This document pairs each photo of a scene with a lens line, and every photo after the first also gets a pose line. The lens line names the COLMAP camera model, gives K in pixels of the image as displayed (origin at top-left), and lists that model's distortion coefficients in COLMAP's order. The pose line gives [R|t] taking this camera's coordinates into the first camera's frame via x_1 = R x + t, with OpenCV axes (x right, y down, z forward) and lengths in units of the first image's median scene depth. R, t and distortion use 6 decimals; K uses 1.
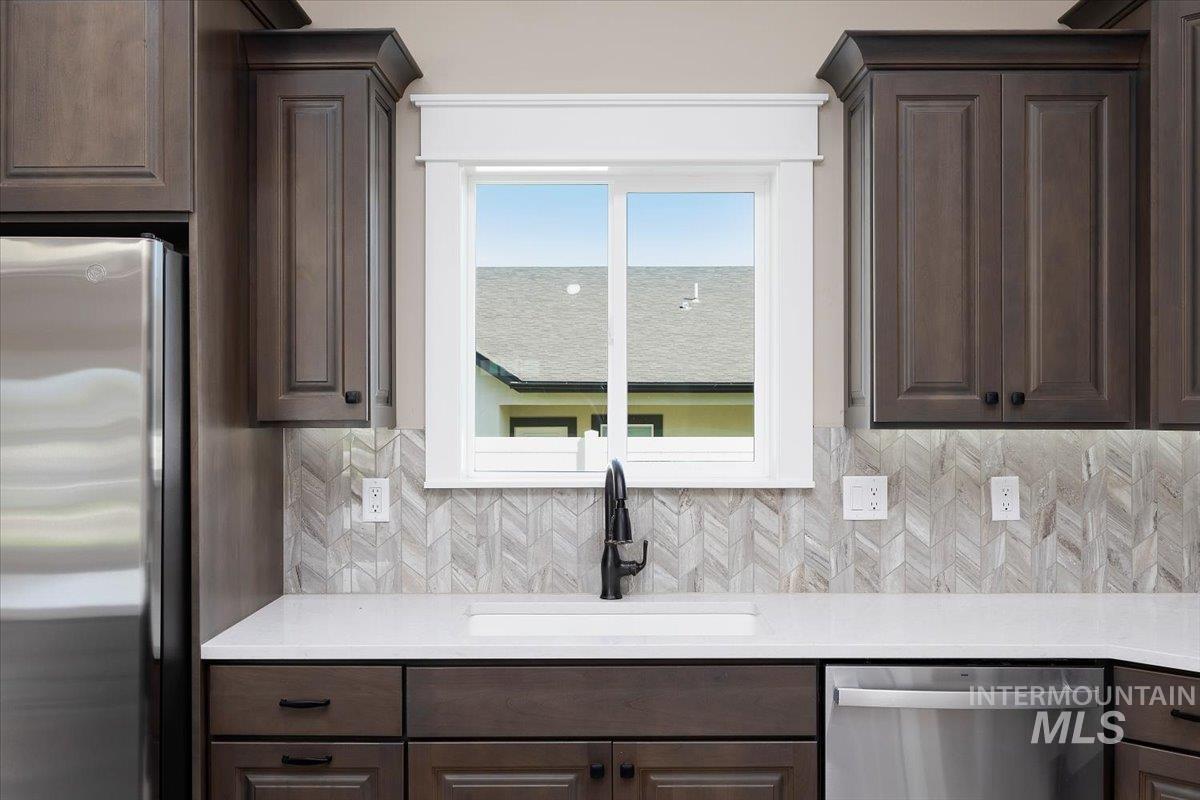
lens RADIAL K [[1152.8, 0, 609.6], [0, 1152.8, 408.8], [0, 0, 1]] dist [0.000863, 0.000000]
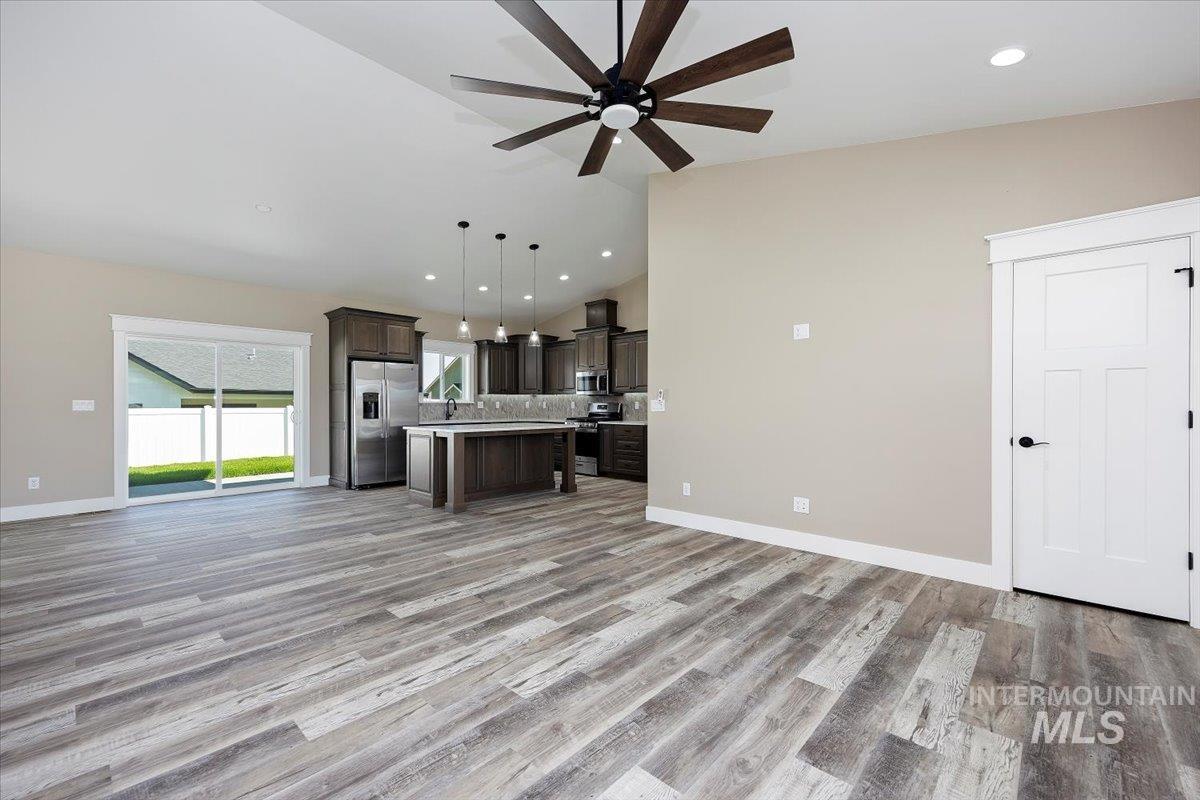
lens RADIAL K [[487.2, 0, 596.4], [0, 487.2, 402.4], [0, 0, 1]] dist [0.003027, 0.000257]
pose [[0.675002, 0.003841, 0.737806, -1.417961], [0.003393, 0.999960, -0.008310, 0.089145], [-0.737808, 0.008113, 0.674962, -1.416539]]
